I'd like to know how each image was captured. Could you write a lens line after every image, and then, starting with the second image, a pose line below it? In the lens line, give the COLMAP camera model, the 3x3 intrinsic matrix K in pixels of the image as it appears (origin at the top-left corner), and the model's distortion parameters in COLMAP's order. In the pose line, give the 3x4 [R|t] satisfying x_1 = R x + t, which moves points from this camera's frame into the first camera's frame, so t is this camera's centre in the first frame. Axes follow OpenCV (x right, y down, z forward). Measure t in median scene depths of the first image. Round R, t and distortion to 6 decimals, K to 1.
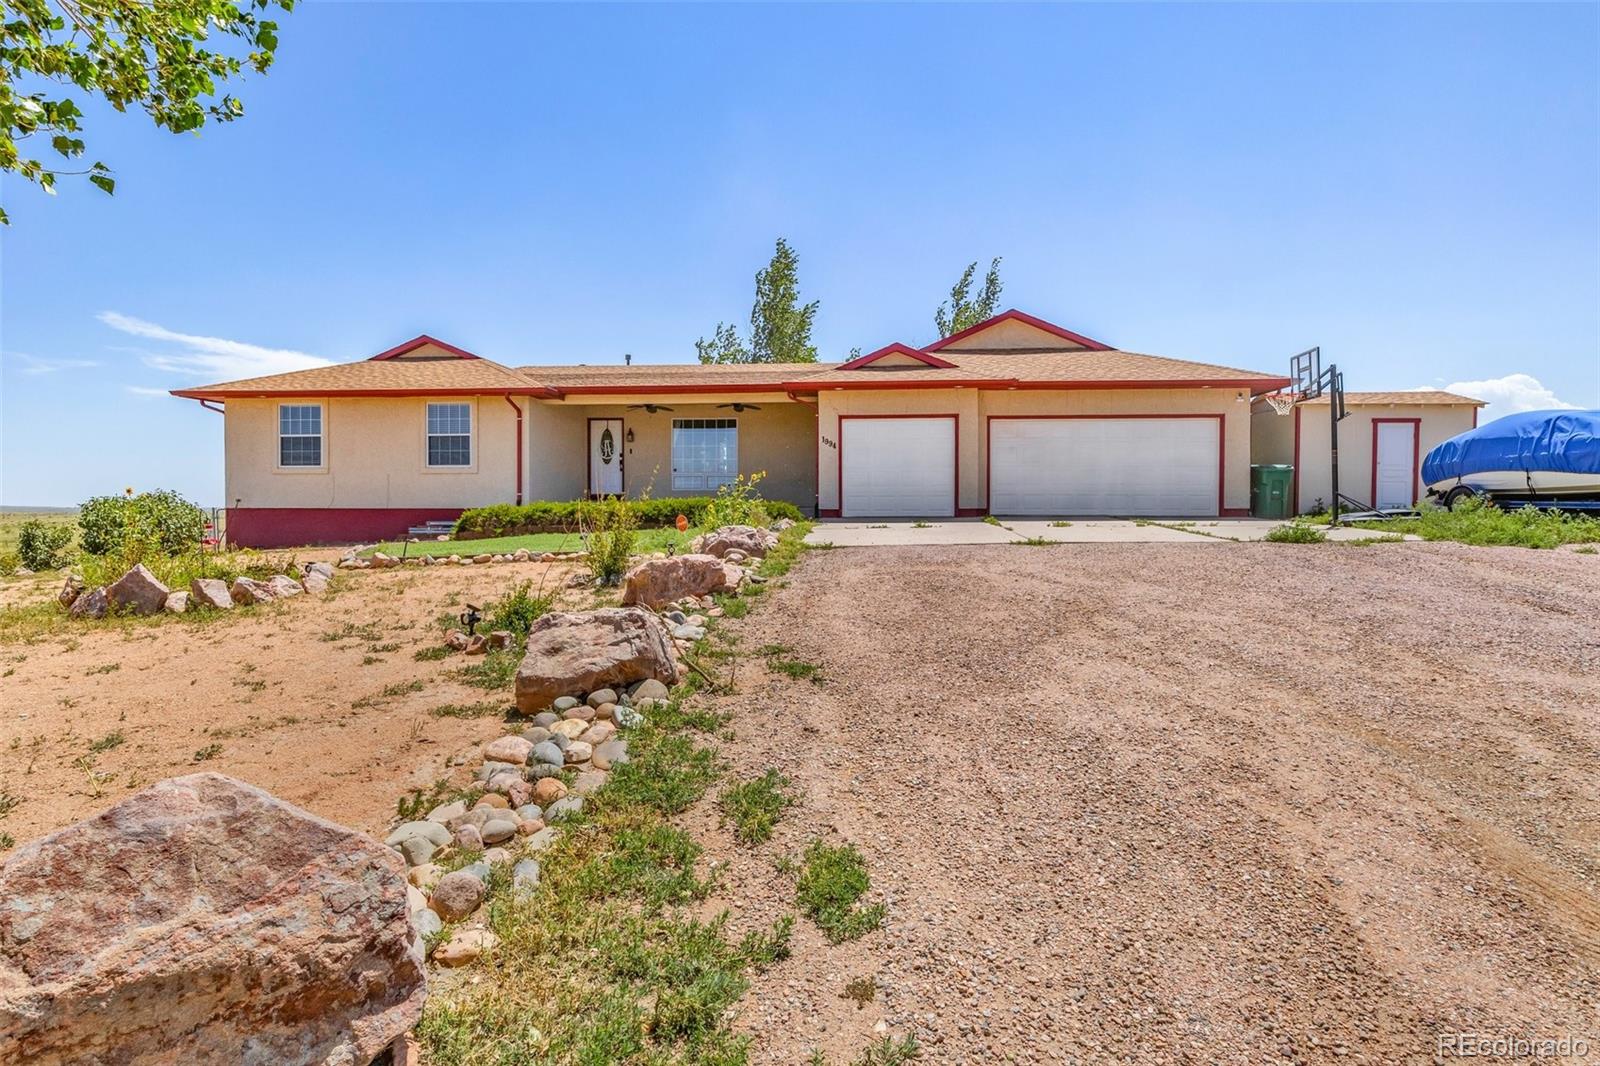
lens RADIAL K [[812.7, 0, 800.0], [0, 812.7, 533.0], [0, 0, 1]] dist [-0.003003, -0.000155]
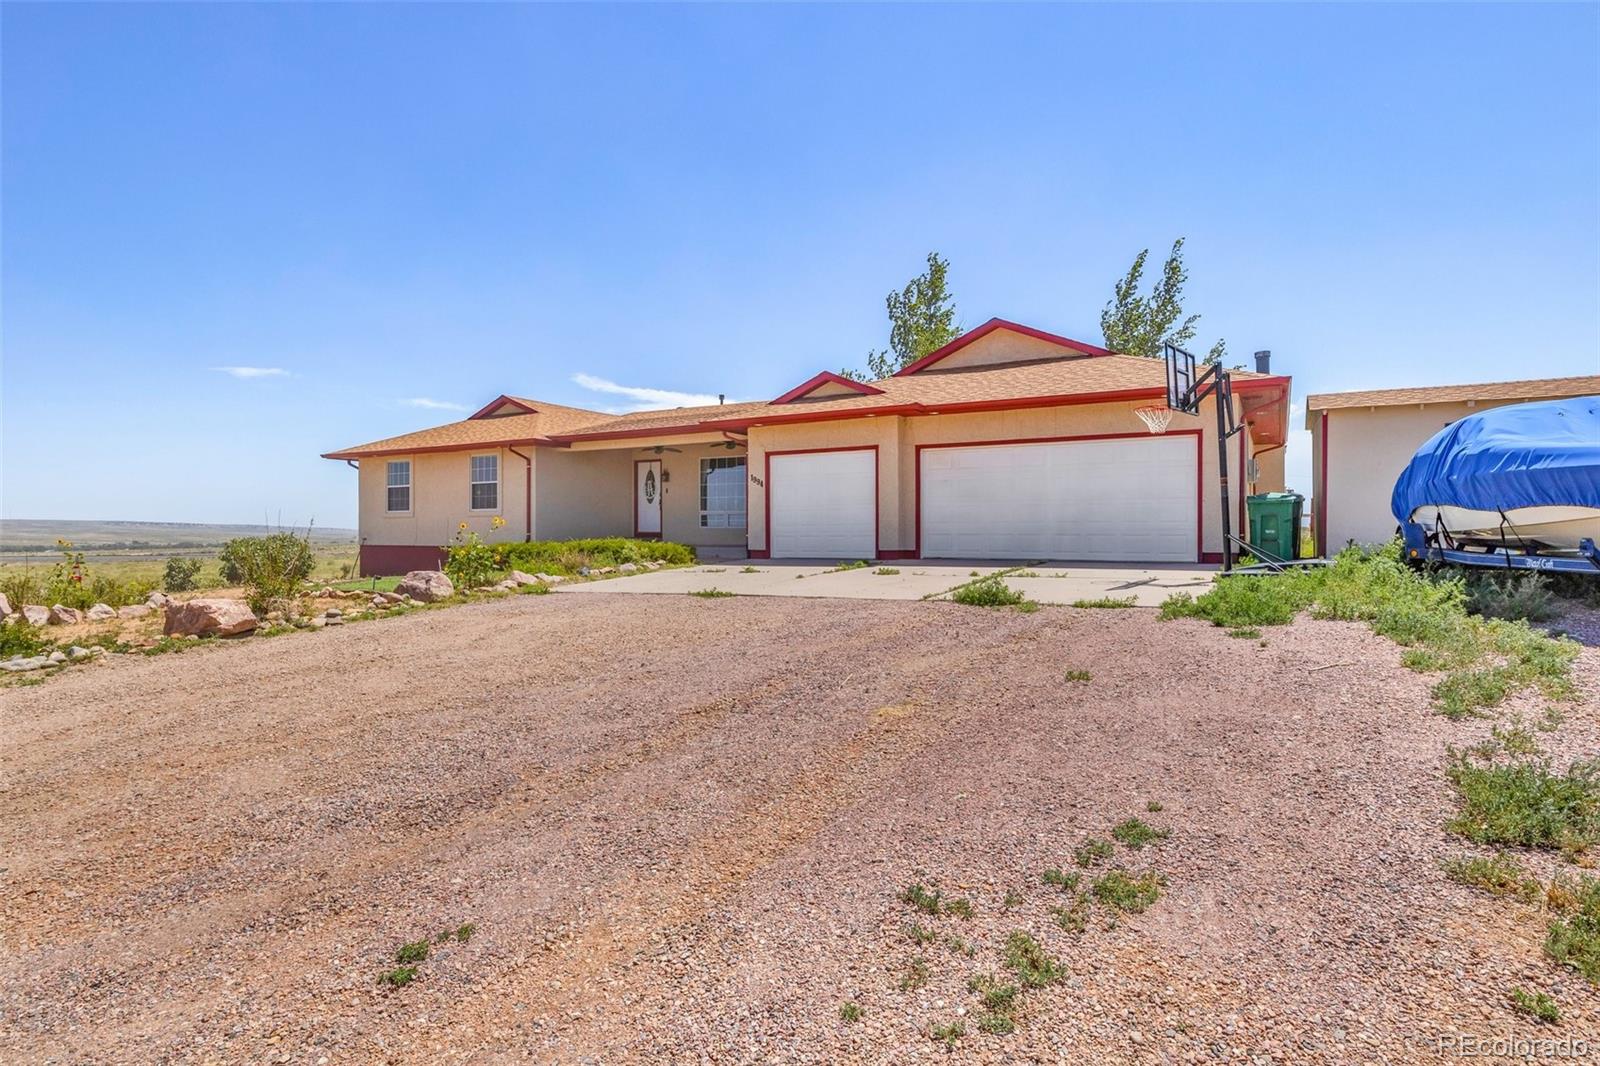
lens RADIAL K [[855.9, 0, 800.0], [0, 855.9, 533.0], [0, 0, 1]] dist [-0.002619, -0.000112]
pose [[0.901259, -0.001738, -0.433276, 0.518650], [-0.013123, 0.999424, -0.031307, -0.018308], [0.433081, 0.033901, 0.900717, 0.110661]]
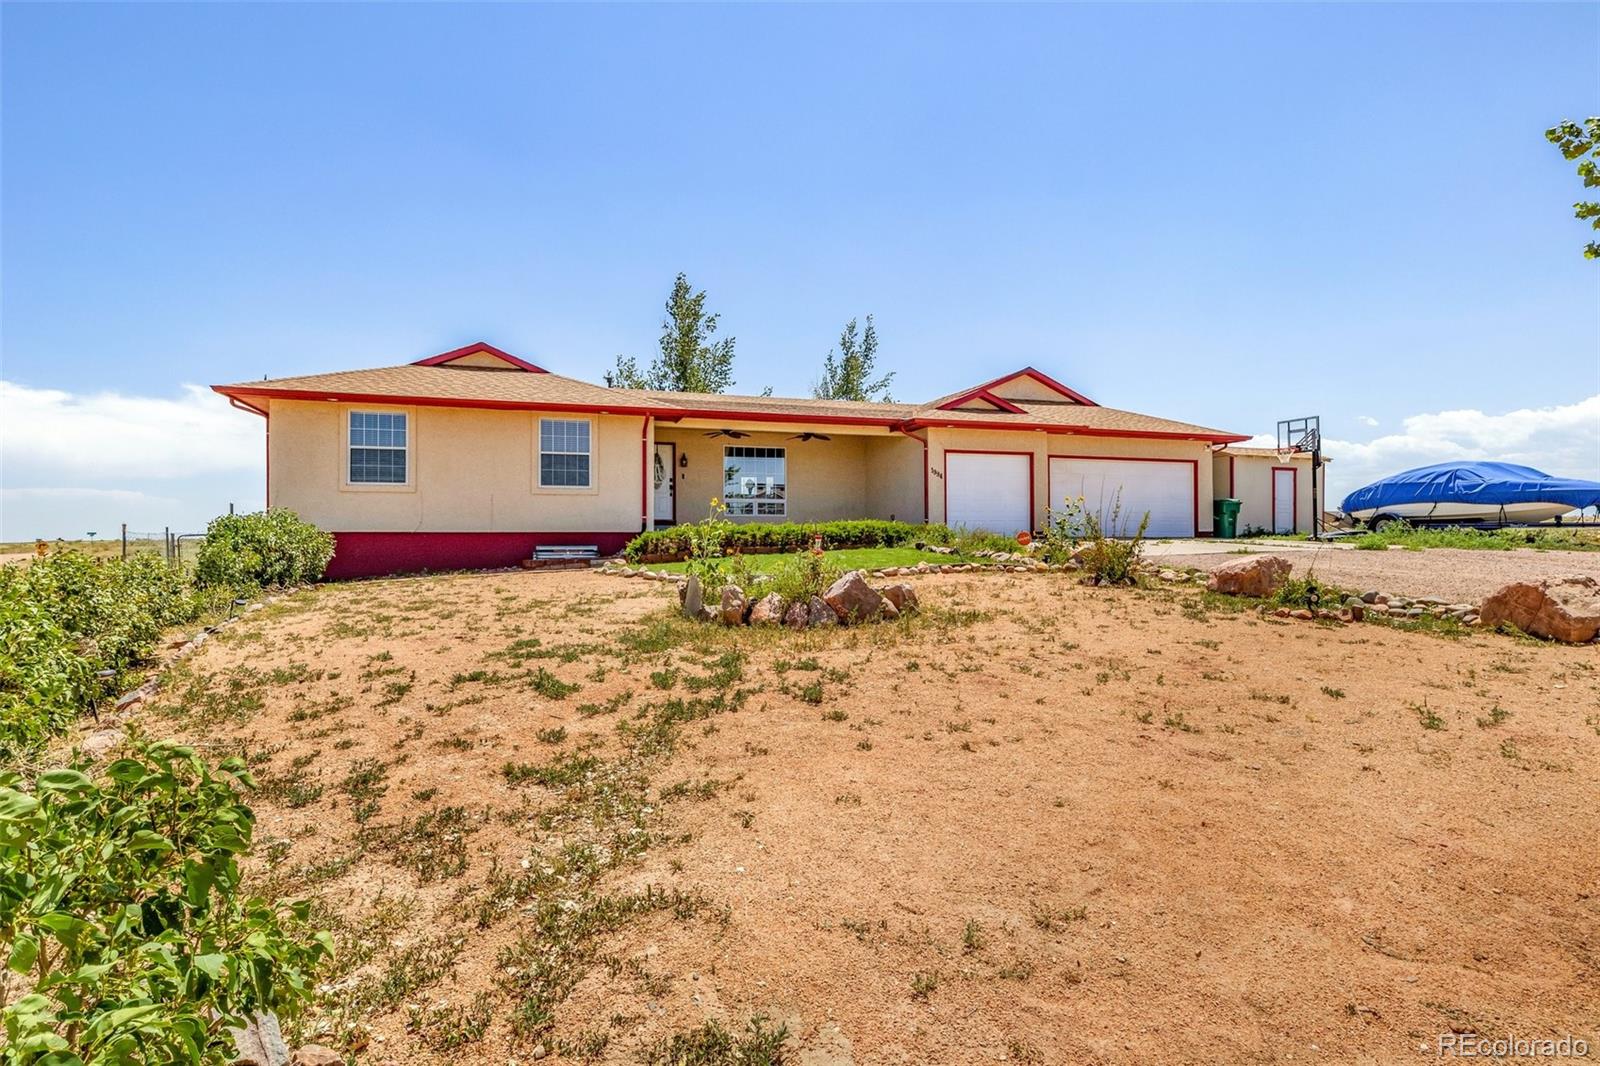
lens RADIAL K [[812.7, 0, 800.0], [0, 812.7, 533.0], [0, 0, 1]] dist [-0.003003, -0.000155]
pose [[0.918435, -0.000407, 0.395572, -0.580259], [0.018659, 0.998931, -0.042294, 0.015304], [-0.395132, 0.046226, 0.917461, 0.047562]]
